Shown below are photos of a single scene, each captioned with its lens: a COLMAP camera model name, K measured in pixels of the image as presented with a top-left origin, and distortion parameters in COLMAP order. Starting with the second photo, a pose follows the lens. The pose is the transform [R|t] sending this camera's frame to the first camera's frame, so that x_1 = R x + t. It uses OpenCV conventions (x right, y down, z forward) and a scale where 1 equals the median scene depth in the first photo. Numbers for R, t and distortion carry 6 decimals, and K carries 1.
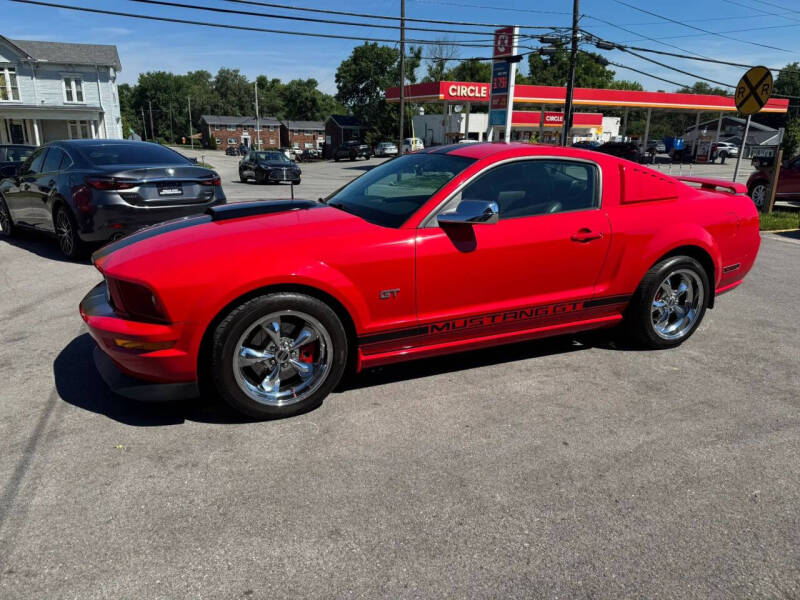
lens RADIAL K [[573.5, 0, 392.9], [0, 573.5, 311.7], [0, 0, 1]] dist [0.024179, -0.035199]
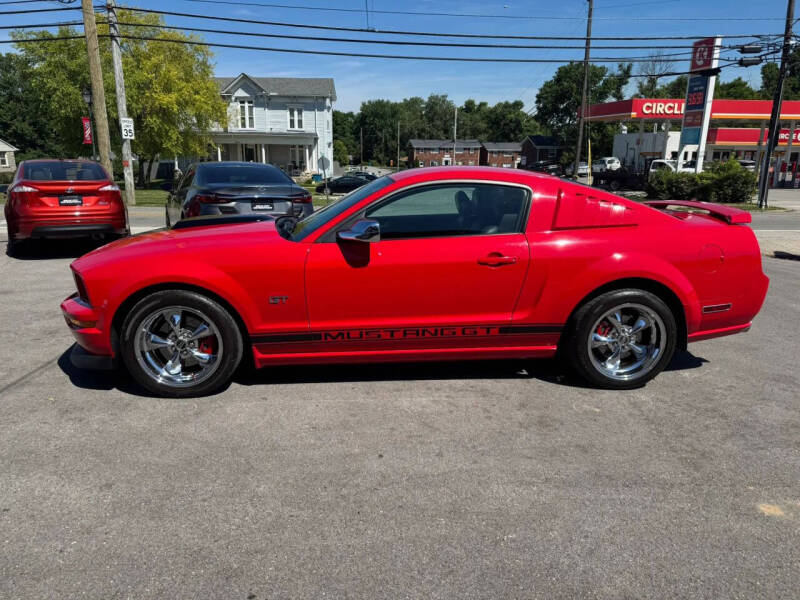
lens RADIAL K [[573.5, 0, 391.4], [0, 573.5, 305.1], [0, 0, 1]] dist [0.024179, -0.035199]
pose [[0.938099, 0.082024, -0.336516, 0.434453], [-0.096905, 0.994910, -0.027635, -0.008778], [0.332536, 0.058534, 0.941272, 0.019789]]
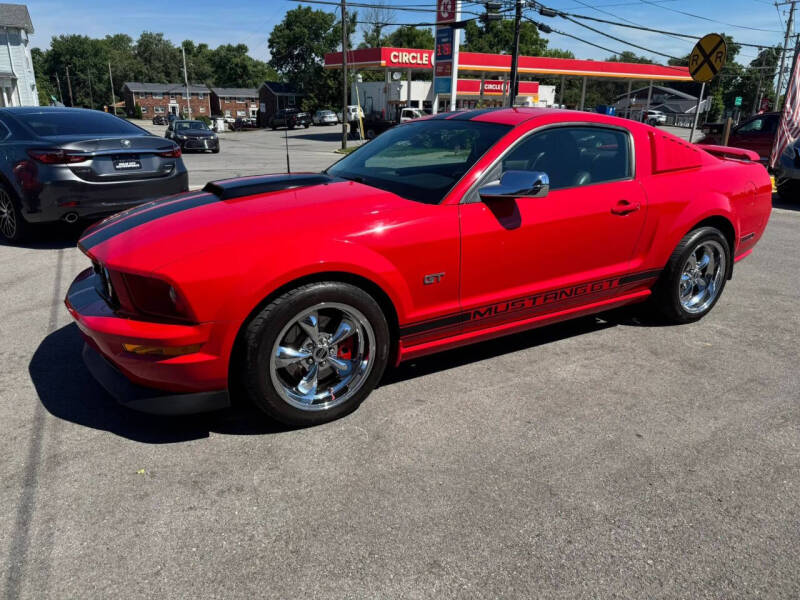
lens RADIAL K [[573.5, 0, 392.8], [0, 573.5, 303.5], [0, 0, 1]] dist [0.024179, -0.035199]
pose [[0.993926, -0.036031, 0.103985, -0.124104], [0.032187, 0.998744, 0.038408, -0.021557], [-0.105238, -0.034828, 0.993837, 0.086676]]
